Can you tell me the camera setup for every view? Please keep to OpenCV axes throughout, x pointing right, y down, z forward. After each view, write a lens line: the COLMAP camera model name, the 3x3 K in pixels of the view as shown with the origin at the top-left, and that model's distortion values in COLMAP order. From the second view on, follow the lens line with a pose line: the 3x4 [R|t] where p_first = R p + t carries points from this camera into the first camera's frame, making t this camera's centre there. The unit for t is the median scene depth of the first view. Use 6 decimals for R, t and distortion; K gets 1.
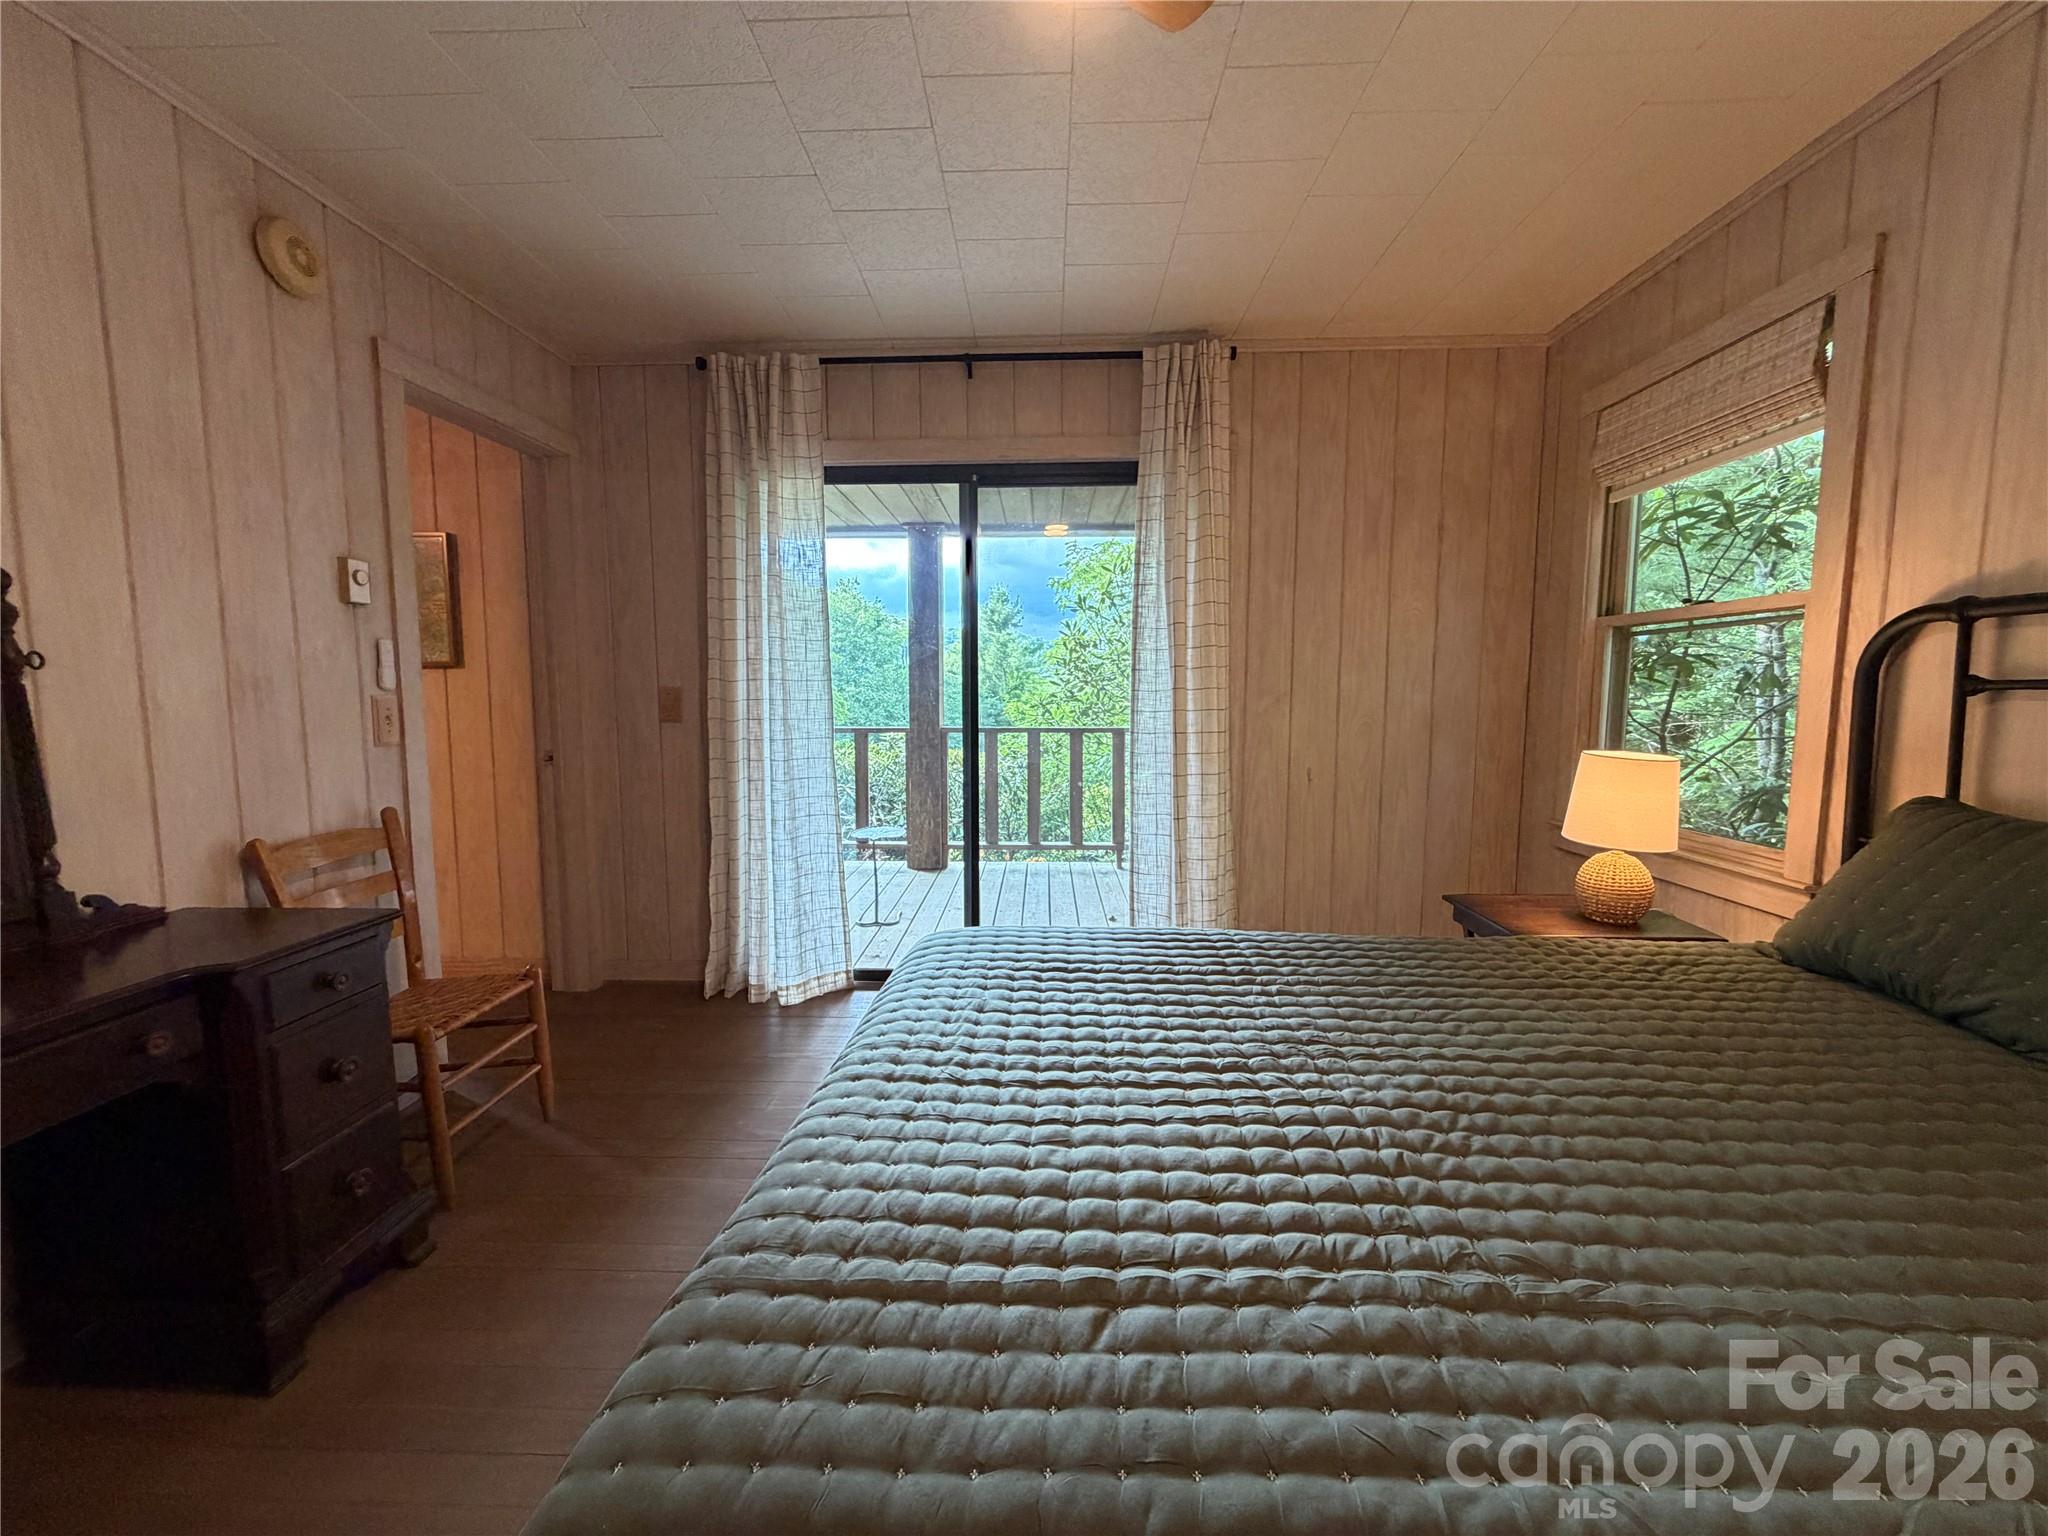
lens RADIAL K [[817.2, 0, 1021.7], [0, 817.2, 770.4], [0, 0, 1]] dist [0.000059, -0.000015]
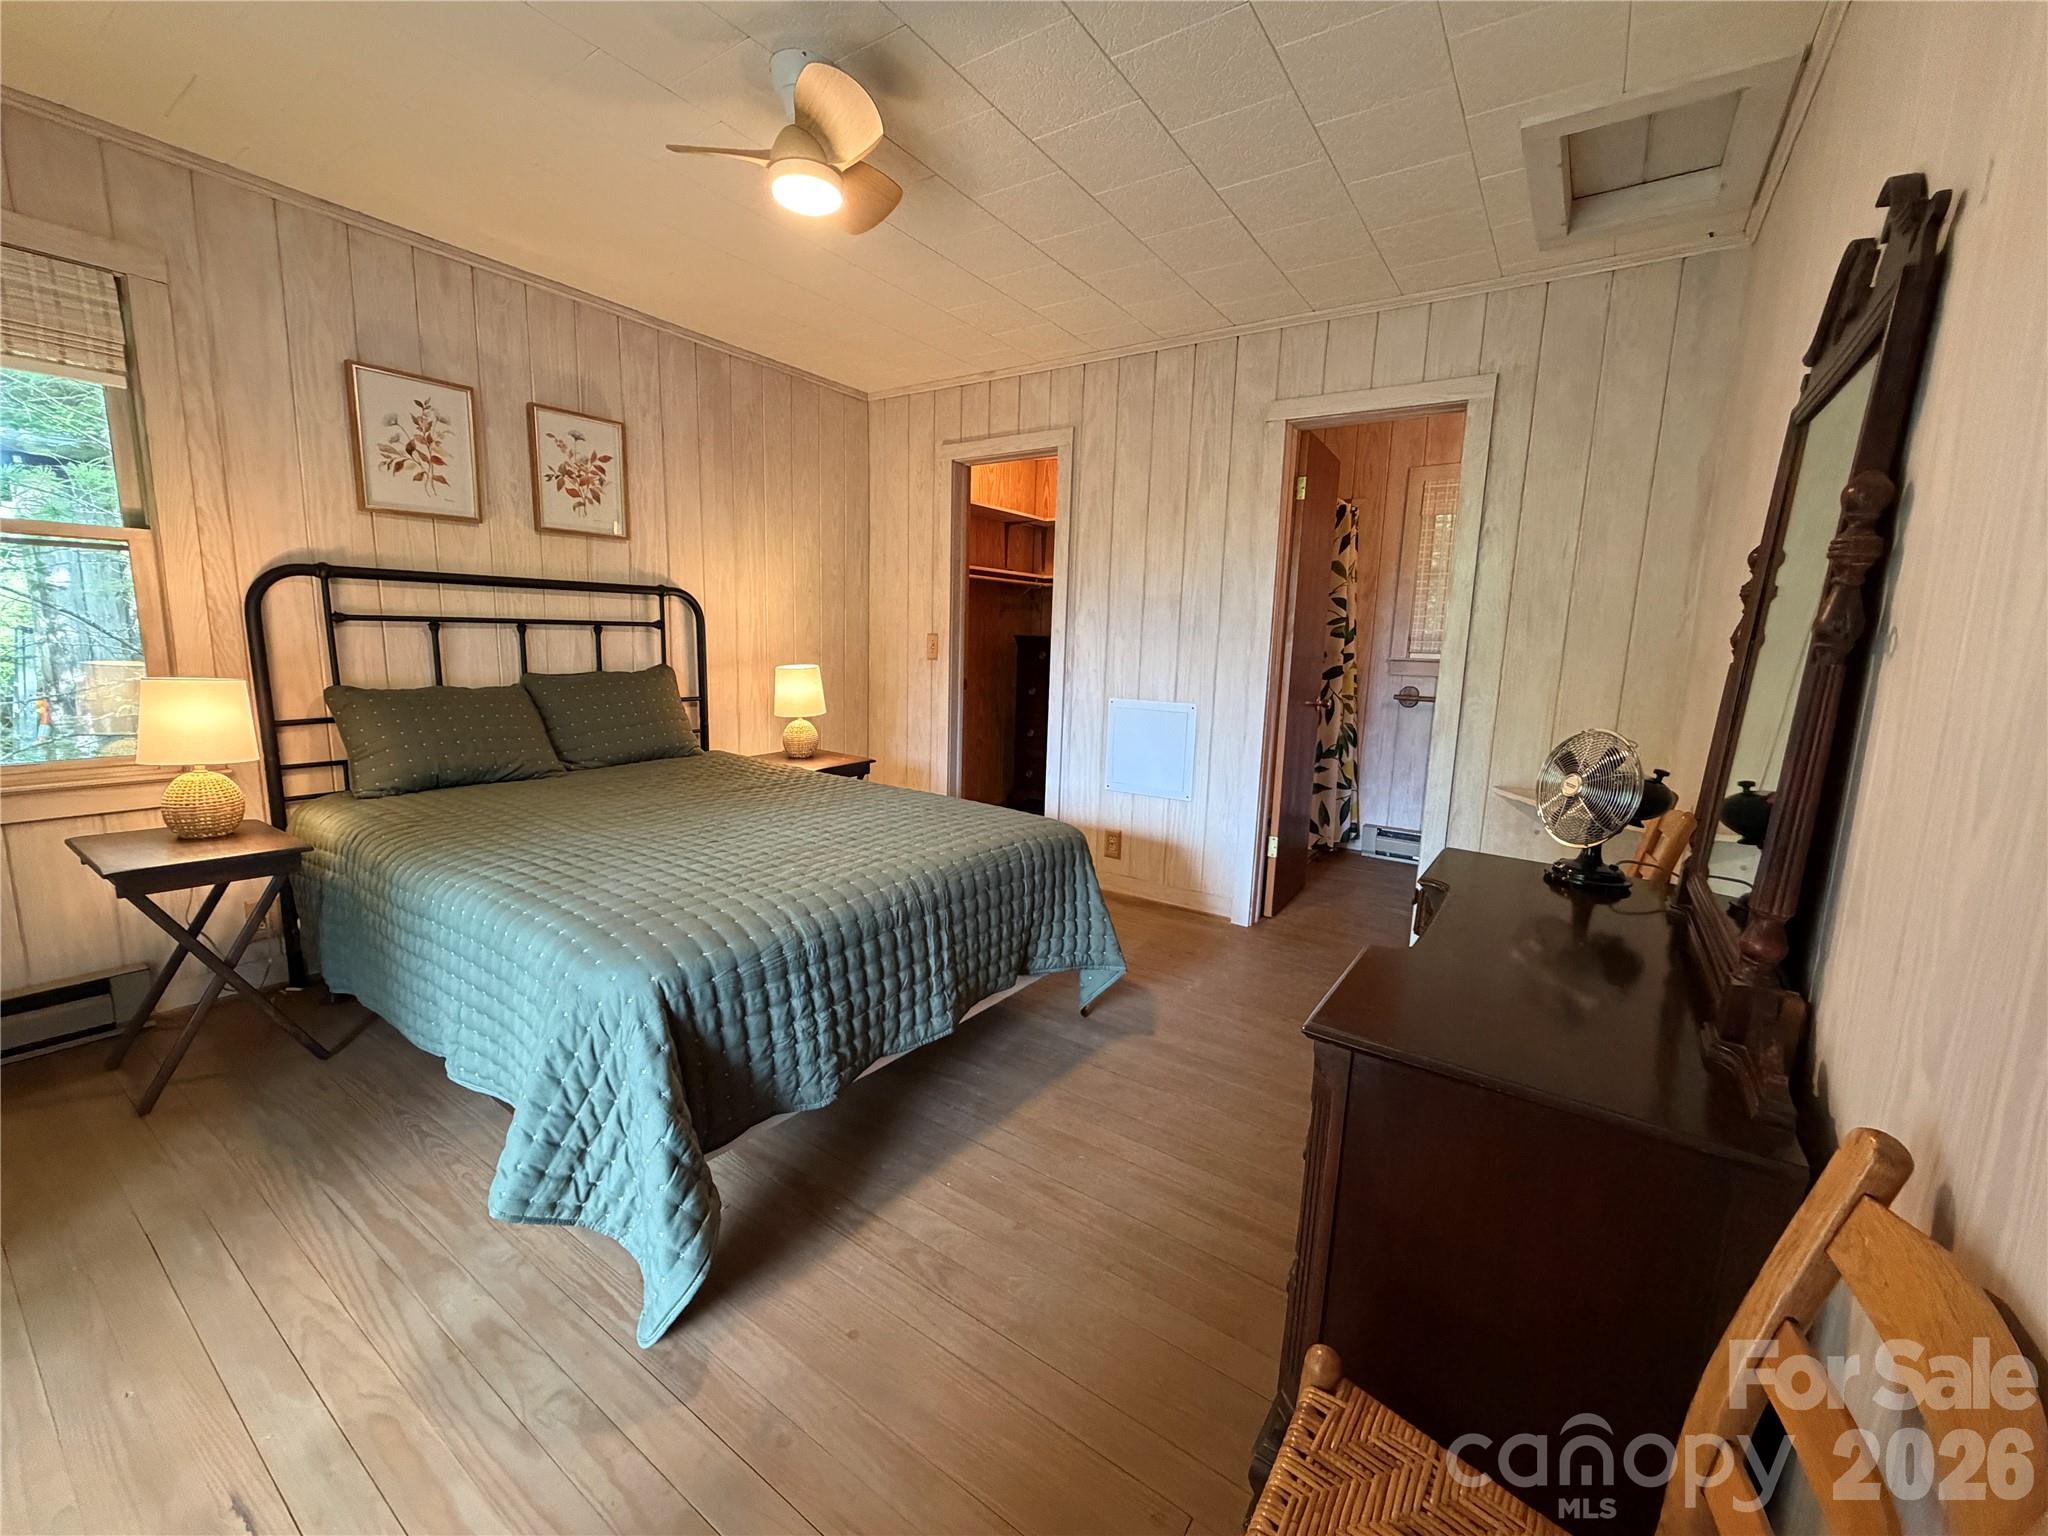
lens RADIAL K [[817.2, 0, 1022.0], [0, 817.2, 770.1], [0, 0, 1]] dist [0.000059, -0.000015]
pose [[-0.842789, -0.111394, 0.526590, -0.933076], [0.020909, 0.970835, 0.238833, -0.168285], [-0.537837, 0.212296, -0.815881, 1.628299]]
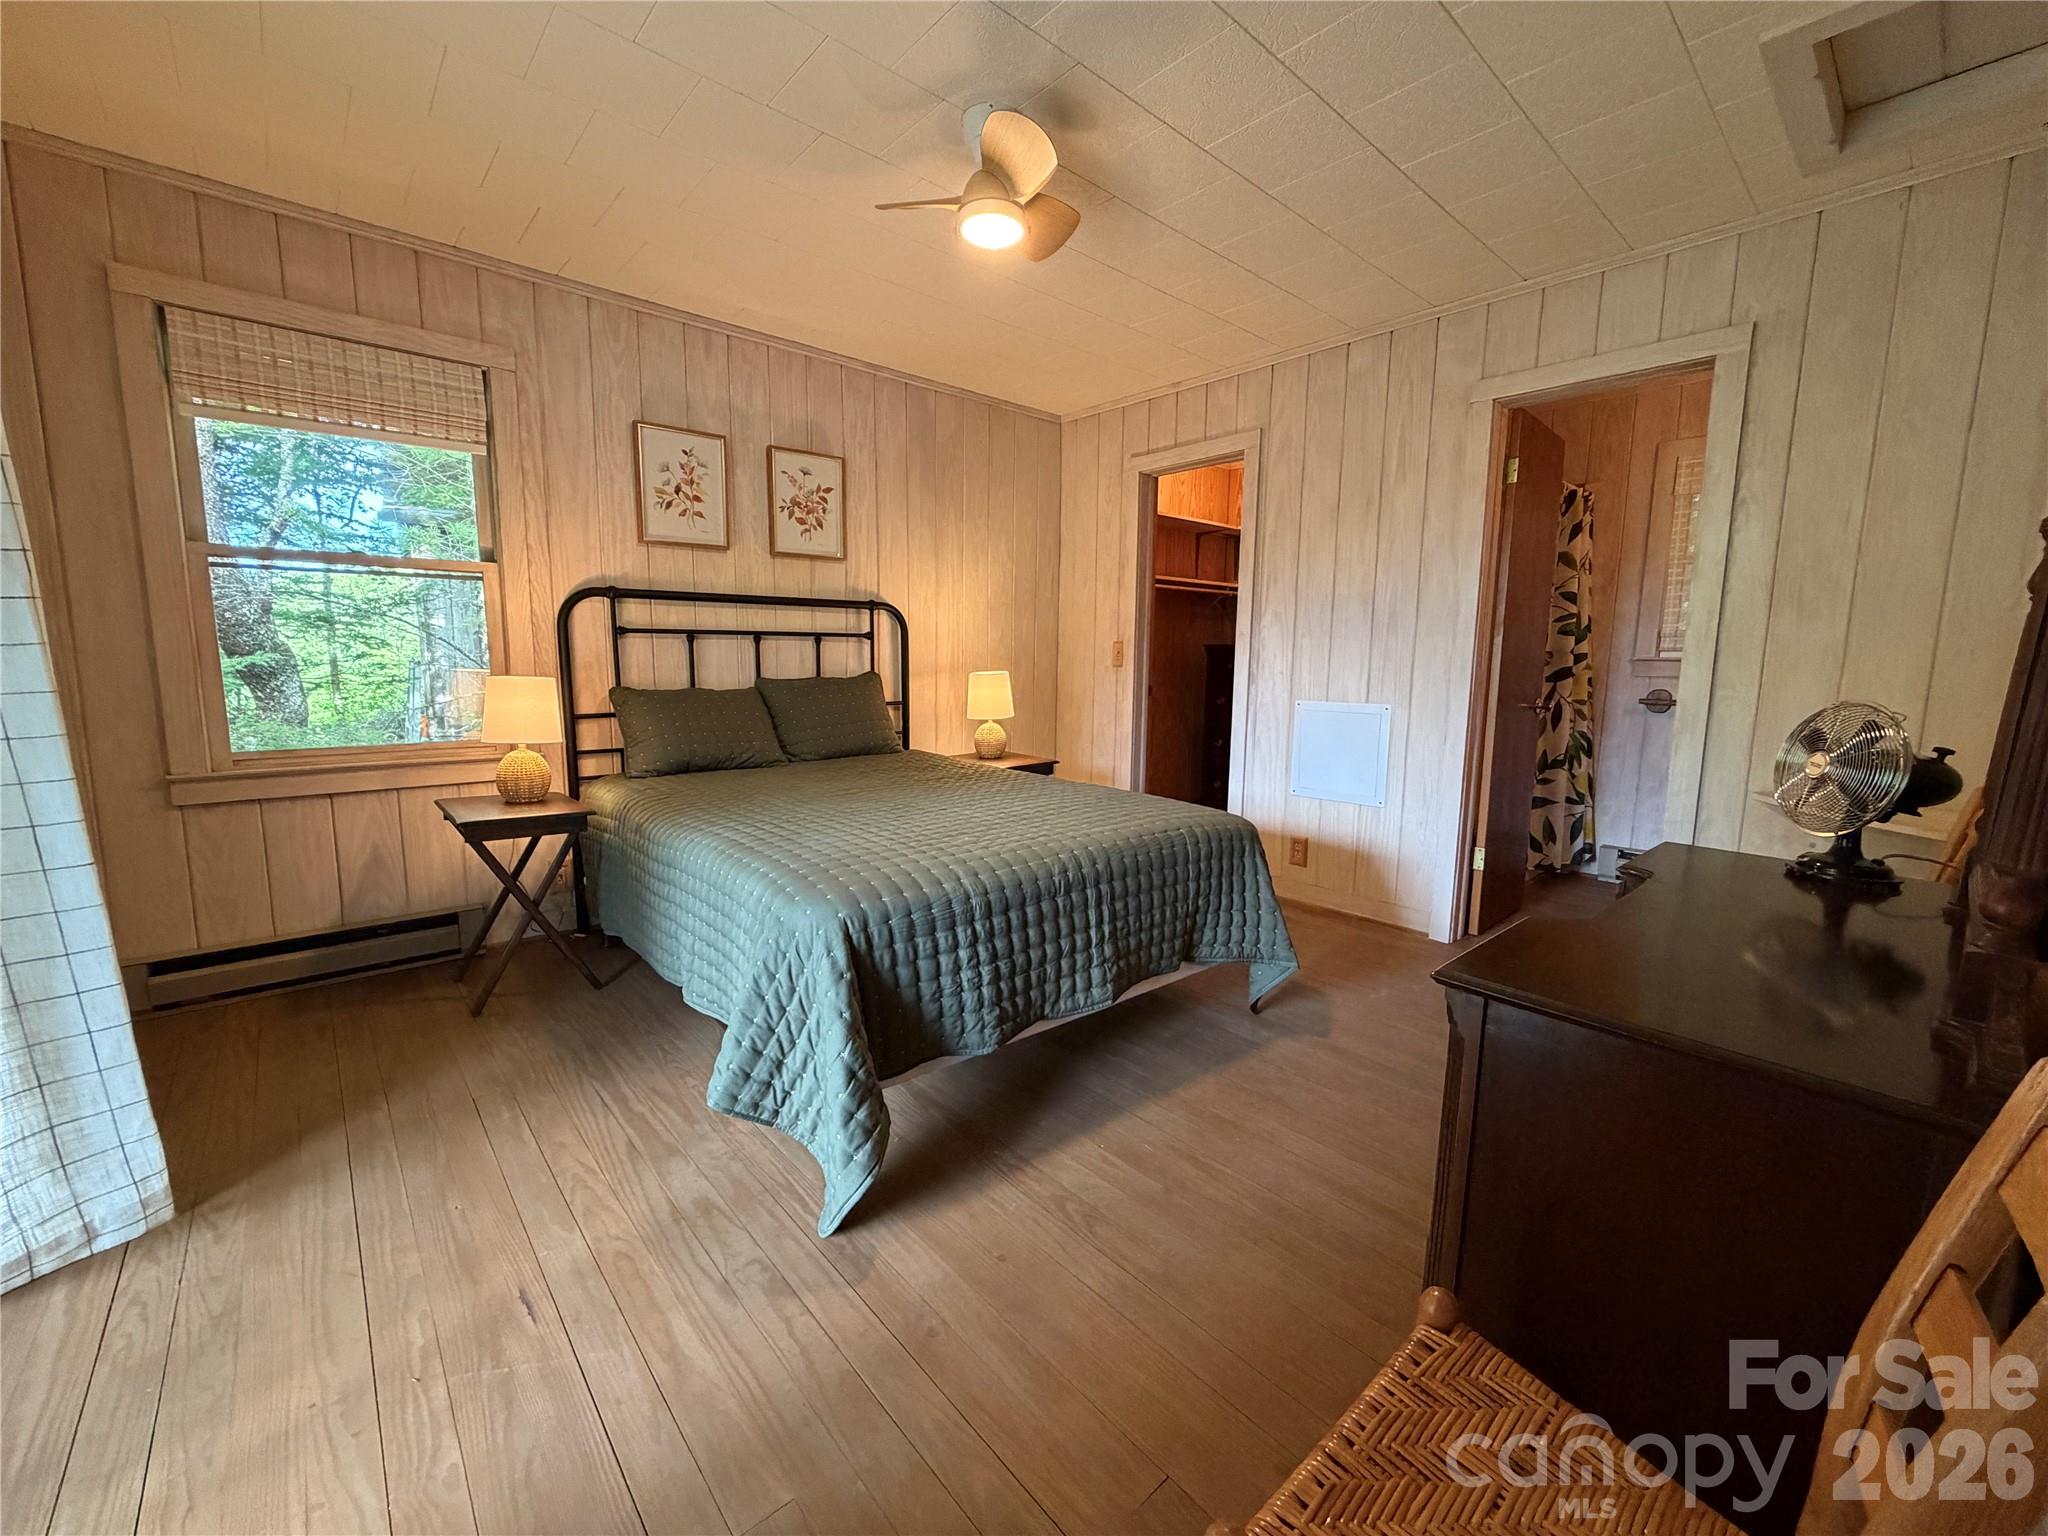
lens RADIAL K [[817.2, 0, 1022.5], [0, 817.2, 768.0], [0, 0, 1]] dist [0.000059, -0.000015]
pose [[-0.690294, -0.104889, 0.715886, -1.017943], [0.057960, 0.978240, 0.199216, -0.115122], [-0.721204, 0.179010, -0.669194, 1.651512]]
